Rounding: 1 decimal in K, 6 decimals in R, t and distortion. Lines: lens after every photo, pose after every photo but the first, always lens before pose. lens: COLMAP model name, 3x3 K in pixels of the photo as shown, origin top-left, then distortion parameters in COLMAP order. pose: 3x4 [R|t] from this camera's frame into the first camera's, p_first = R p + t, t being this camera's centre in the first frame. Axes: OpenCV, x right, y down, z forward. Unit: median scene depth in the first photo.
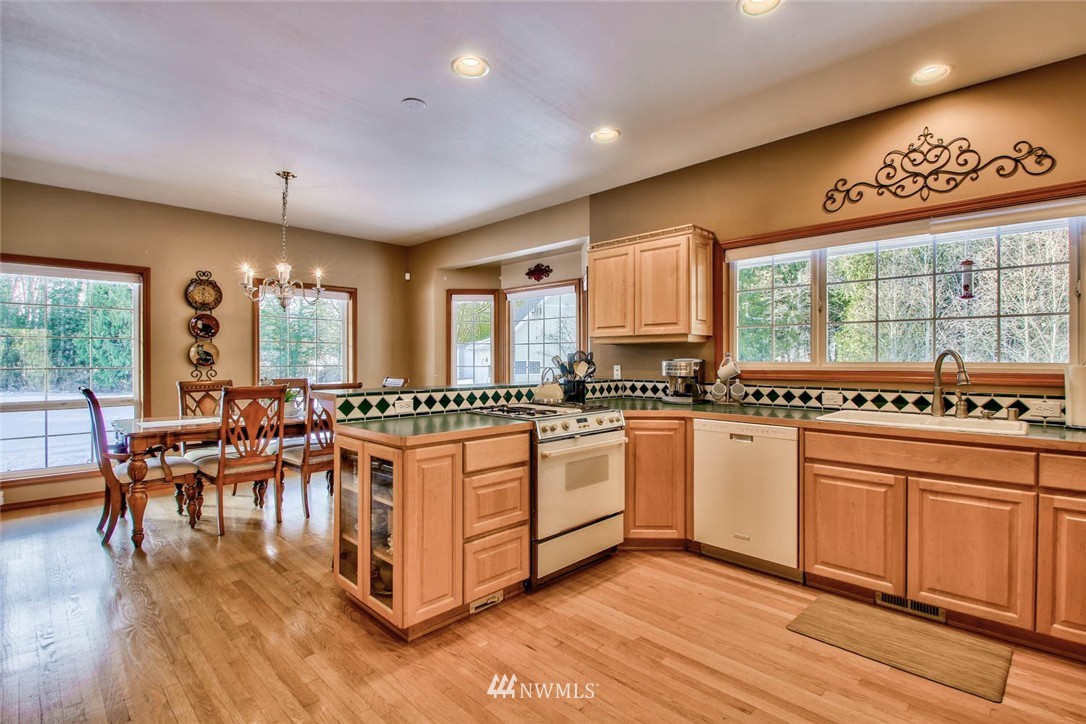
lens RADIAL K [[517.5, 0, 537.9], [0, 517.5, 358.7], [0, 0, 1]] dist [0.008748, -0.011343]
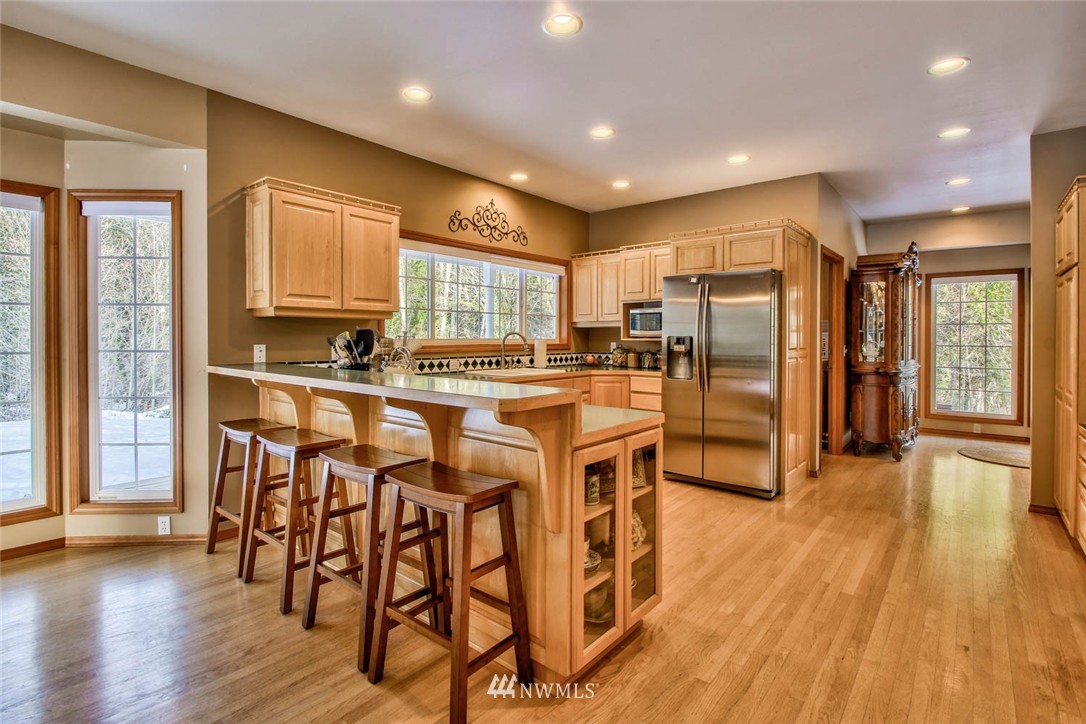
lens RADIAL K [[517.5, 0, 533.7], [0, 517.5, 344.0], [0, 0, 1]] dist [0.008748, -0.011343]
pose [[-0.083904, -0.013882, 0.996377, -0.863702], [-0.003106, 0.999902, 0.013669, 0.000764], [-0.996469, -0.001948, -0.083939, 0.919663]]
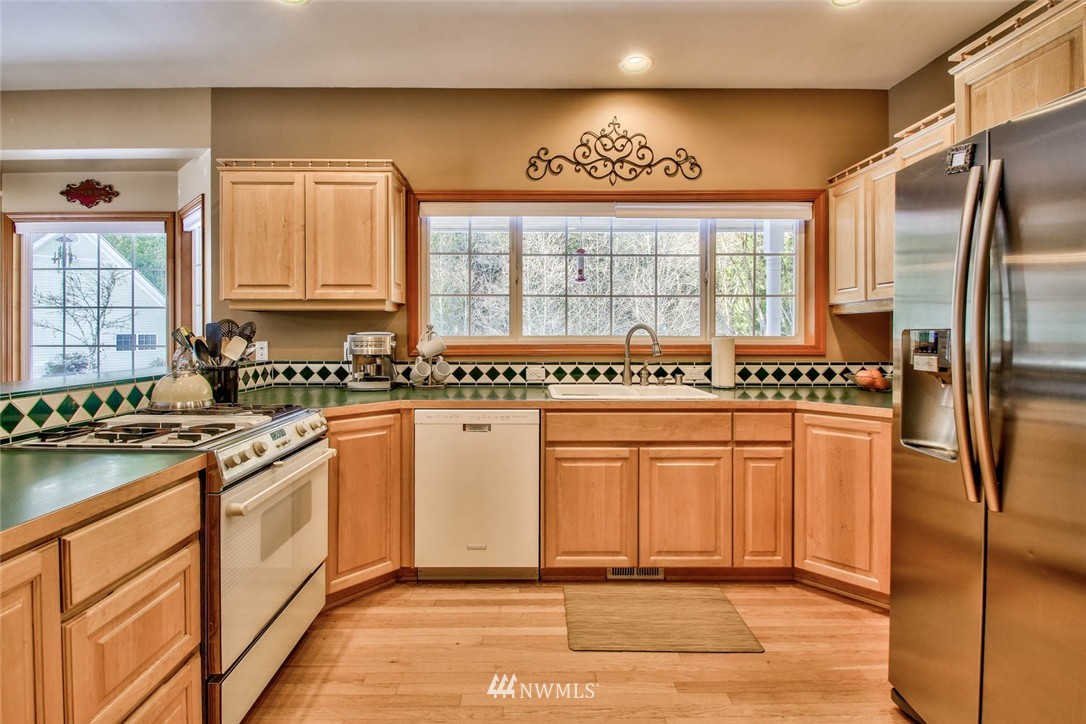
lens RADIAL K [[517.5, 0, 528.8], [0, 517.5, 333.9], [0, 0, 1]] dist [0.008748, -0.011343]
pose [[0.702970, -0.000863, 0.711218, -0.127330], [-0.000485, 0.999998, 0.001693, 0.001608], [-0.711219, -0.001535, 0.702969, 0.338757]]
